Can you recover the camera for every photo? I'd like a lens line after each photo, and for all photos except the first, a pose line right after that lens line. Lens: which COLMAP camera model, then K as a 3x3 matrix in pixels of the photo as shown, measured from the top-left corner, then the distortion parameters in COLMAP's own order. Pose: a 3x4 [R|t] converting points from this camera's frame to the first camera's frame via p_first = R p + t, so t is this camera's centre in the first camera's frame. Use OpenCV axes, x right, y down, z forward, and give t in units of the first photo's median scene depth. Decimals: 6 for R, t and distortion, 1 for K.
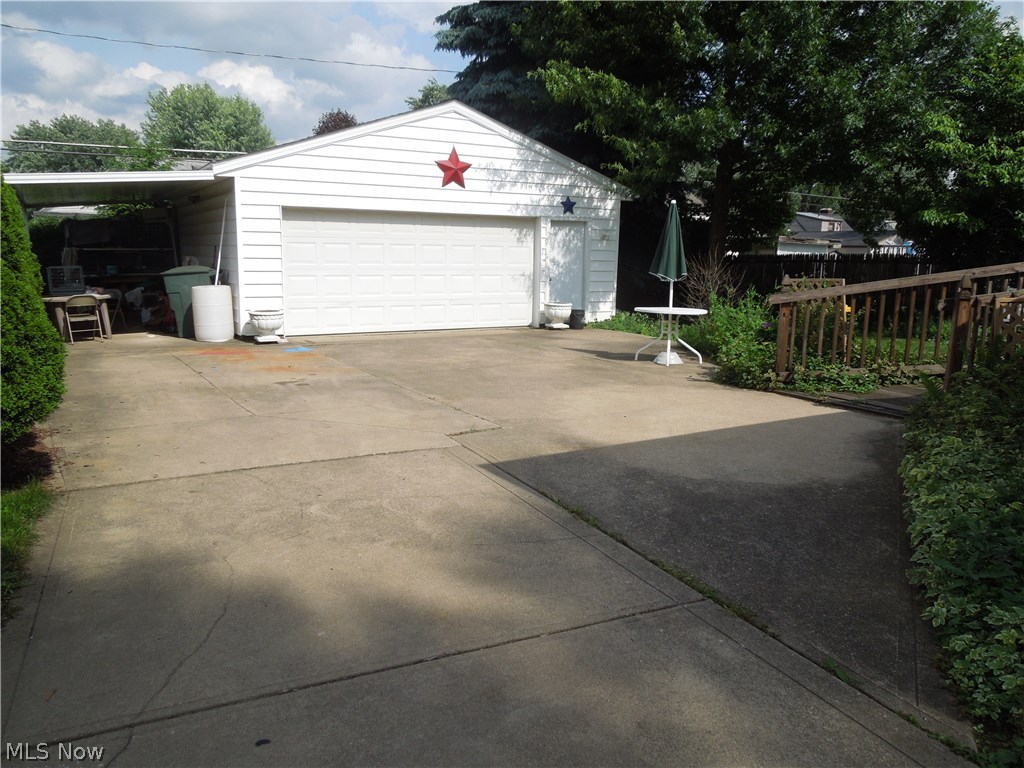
lens RADIAL K [[769.3, 0, 496.1], [0, 769.3, 390.5], [0, 0, 1]] dist [-0.003356, 0.009615]
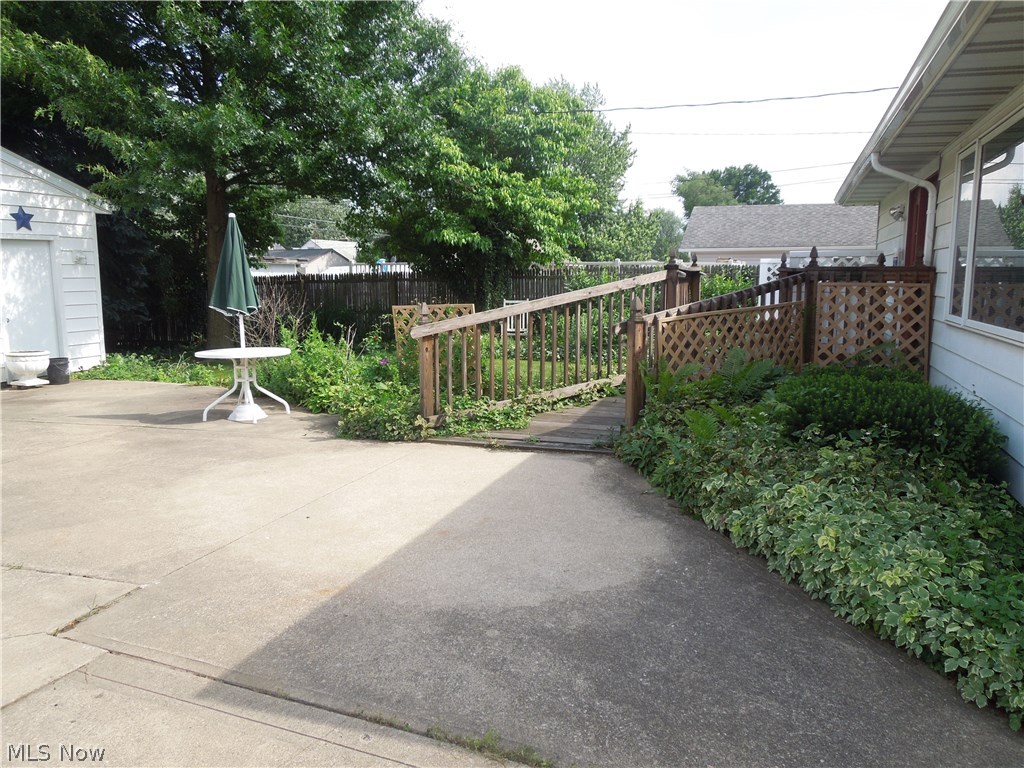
lens RADIAL K [[791.9, 0, 512.0], [0, 791.9, 384.0], [0, 0, 1]] dist [0.008710, -0.004568]
pose [[0.758146, -0.116181, 0.641651, -0.091882], [0.139994, 0.990055, 0.013854, -0.045934], [-0.636880, 0.079324, 0.766872, 0.208543]]
